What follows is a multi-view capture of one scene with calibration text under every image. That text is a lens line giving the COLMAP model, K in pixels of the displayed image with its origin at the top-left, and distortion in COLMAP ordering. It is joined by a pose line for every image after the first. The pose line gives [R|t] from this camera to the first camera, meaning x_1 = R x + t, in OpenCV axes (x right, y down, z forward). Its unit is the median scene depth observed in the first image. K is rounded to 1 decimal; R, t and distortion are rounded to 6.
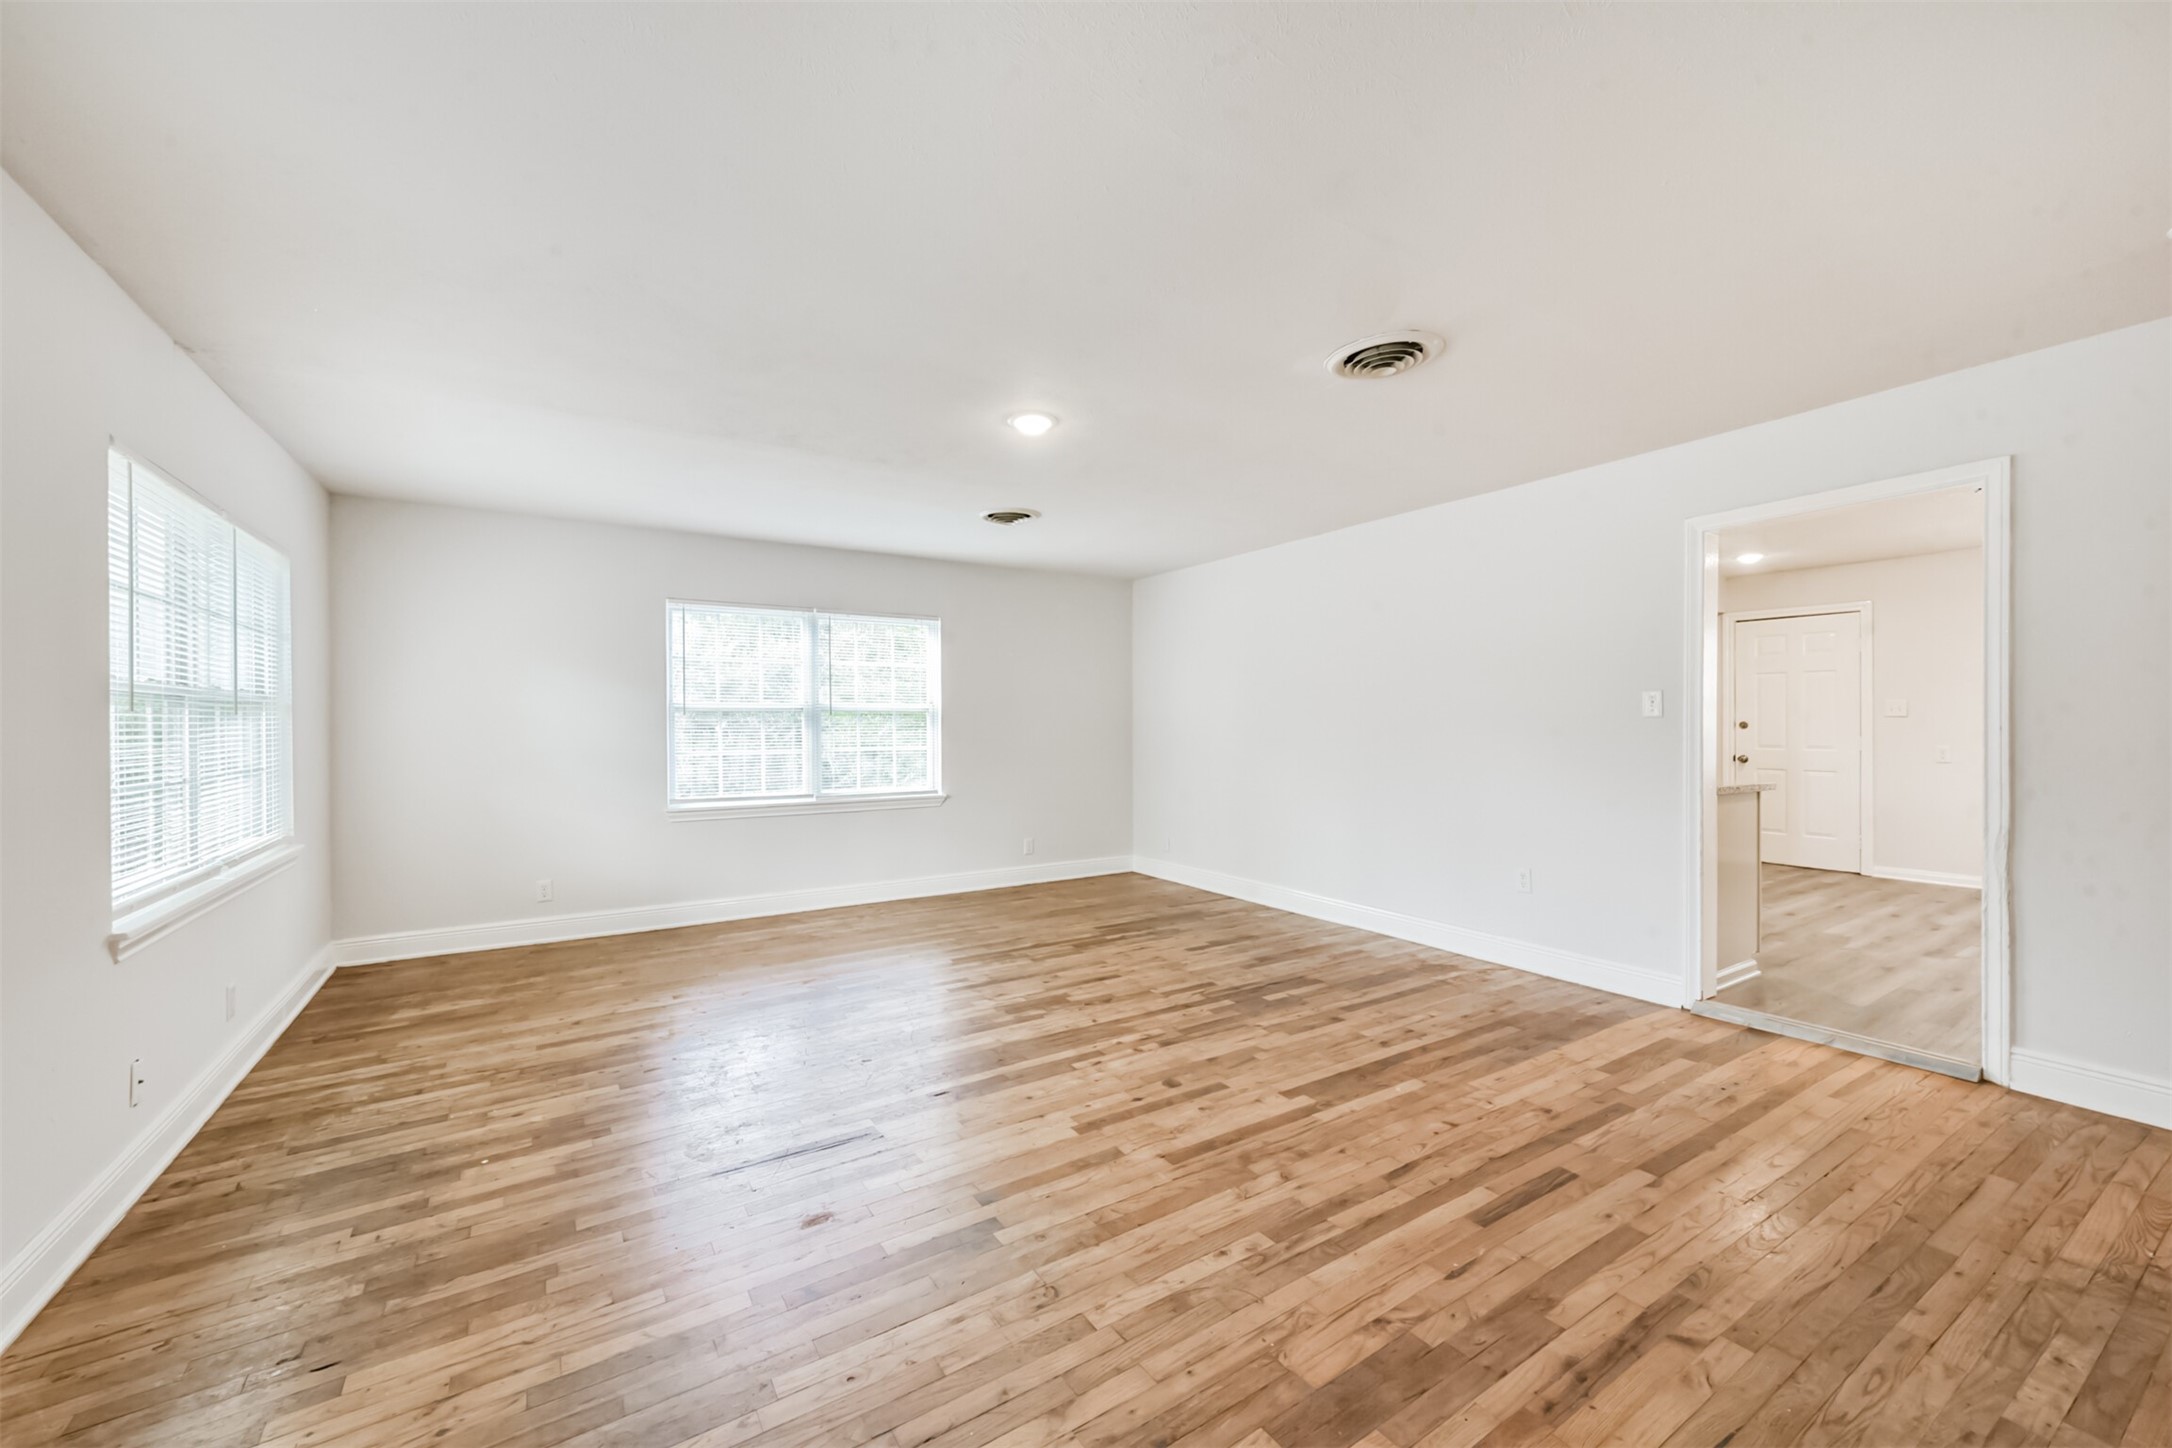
lens RADIAL K [[848.3, 0, 1089.3], [0, 848.3, 723.7], [0, 0, 1]] dist [0.005184, -0.002056]
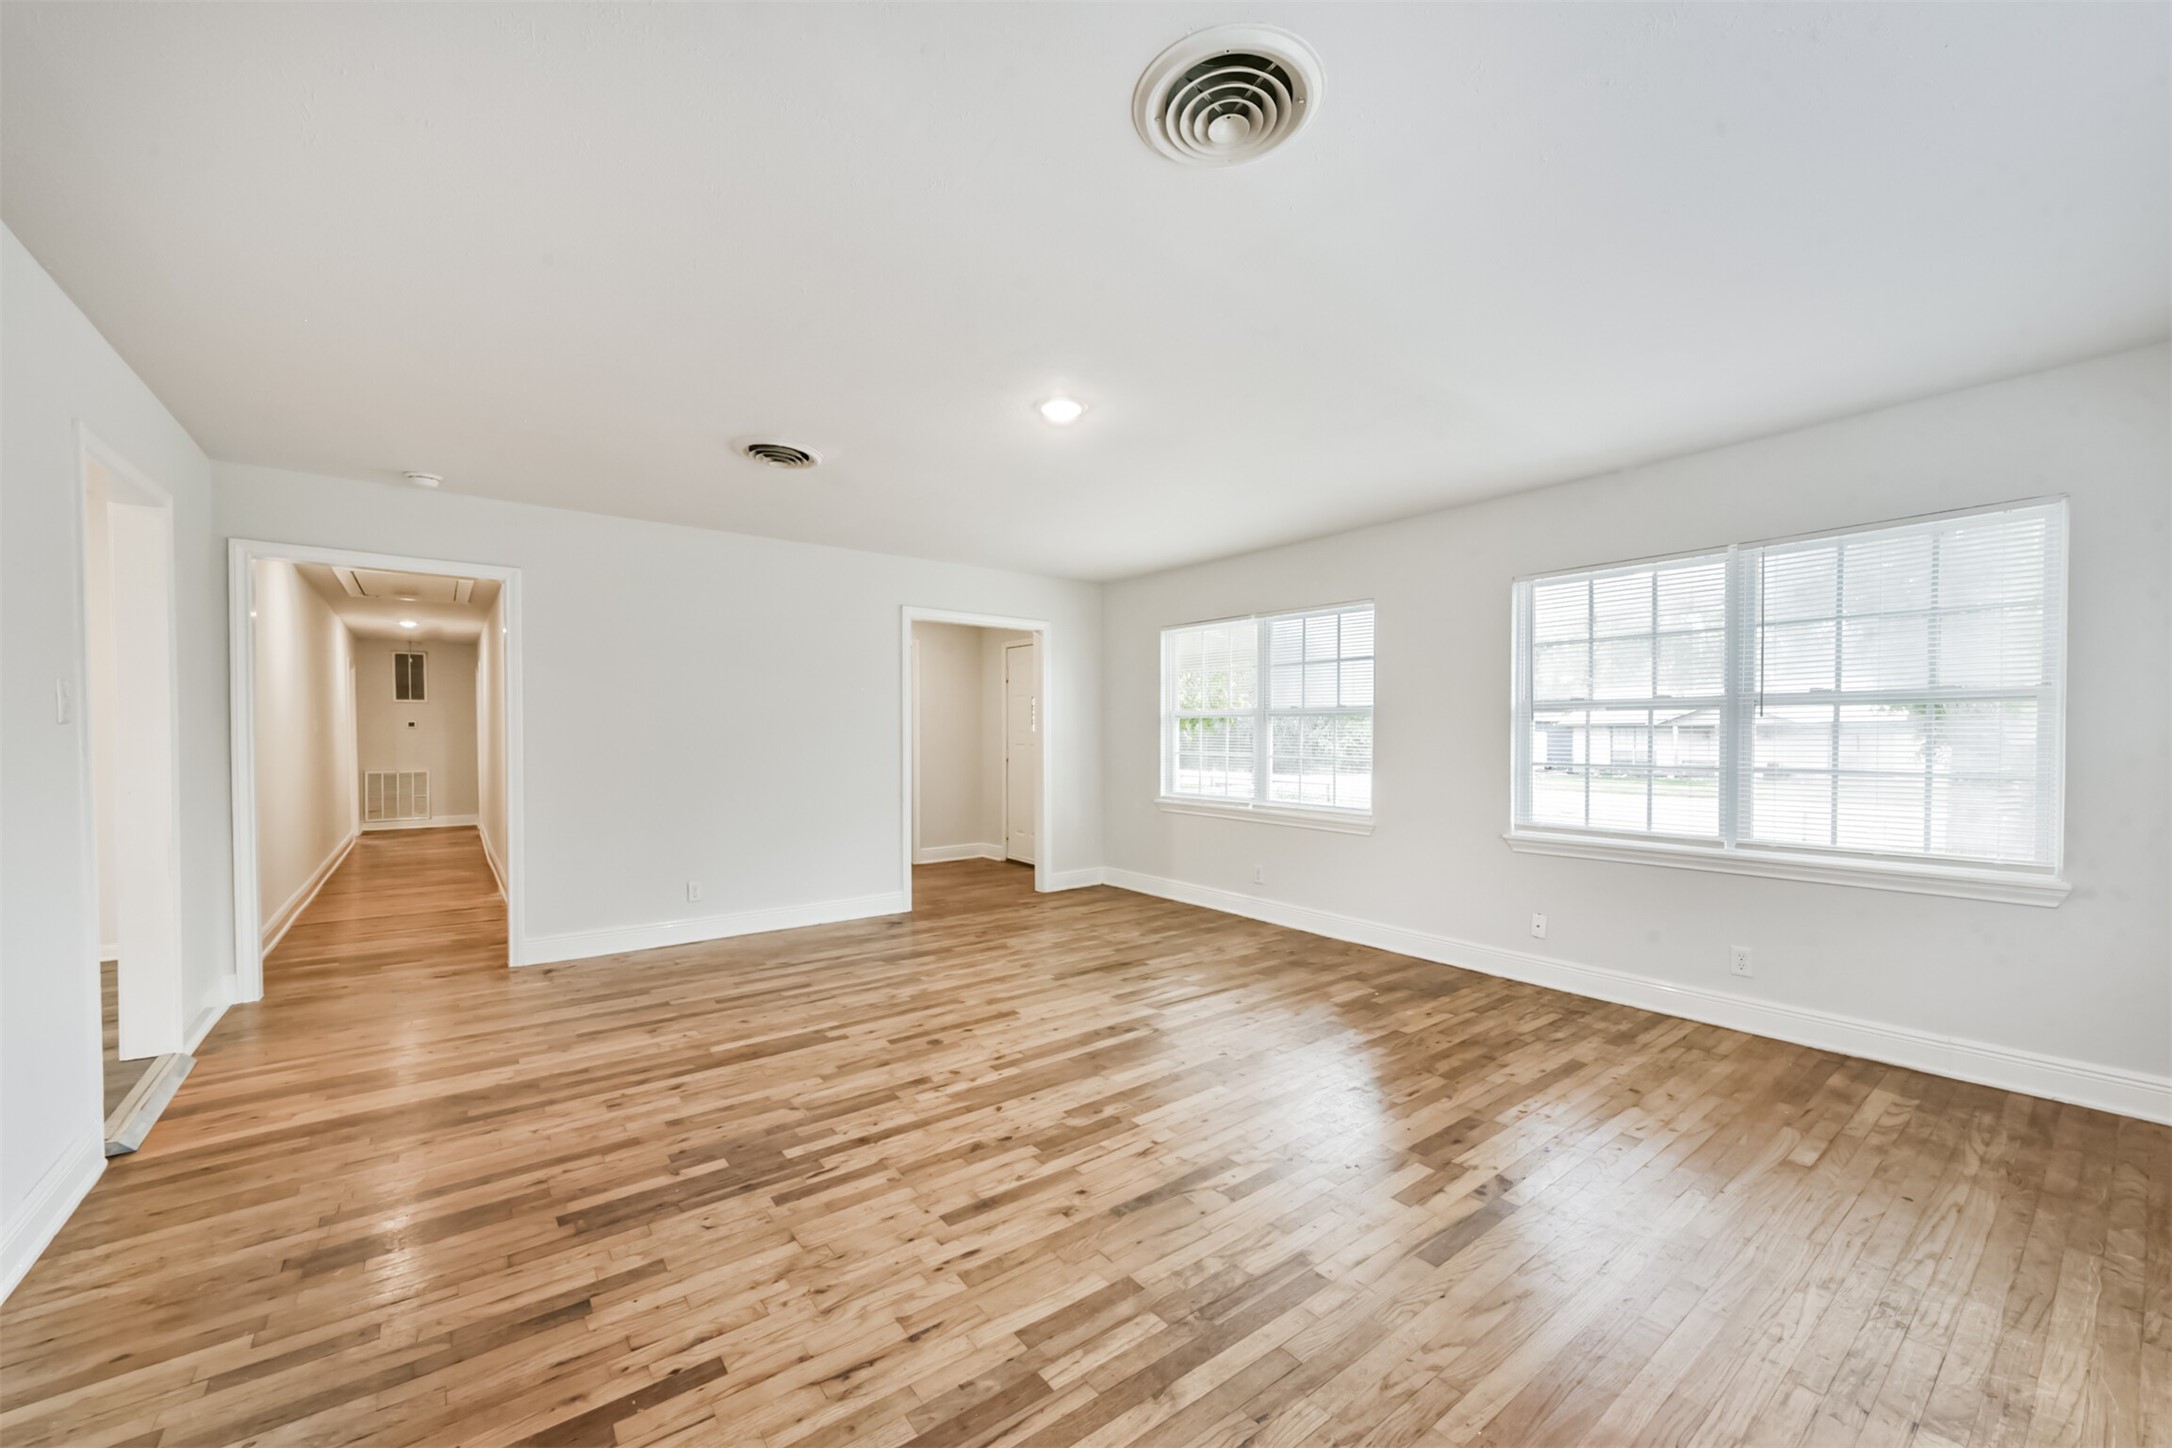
lens RADIAL K [[848.3, 0, 1088.1], [0, 848.3, 736.2], [0, 0, 1]] dist [0.005184, -0.002056]
pose [[-0.996180, 0.006946, -0.087051, -0.011403], [0.006732, 0.999974, 0.002758, 0.005776], [0.087068, 0.002162, -0.996200, 1.940872]]
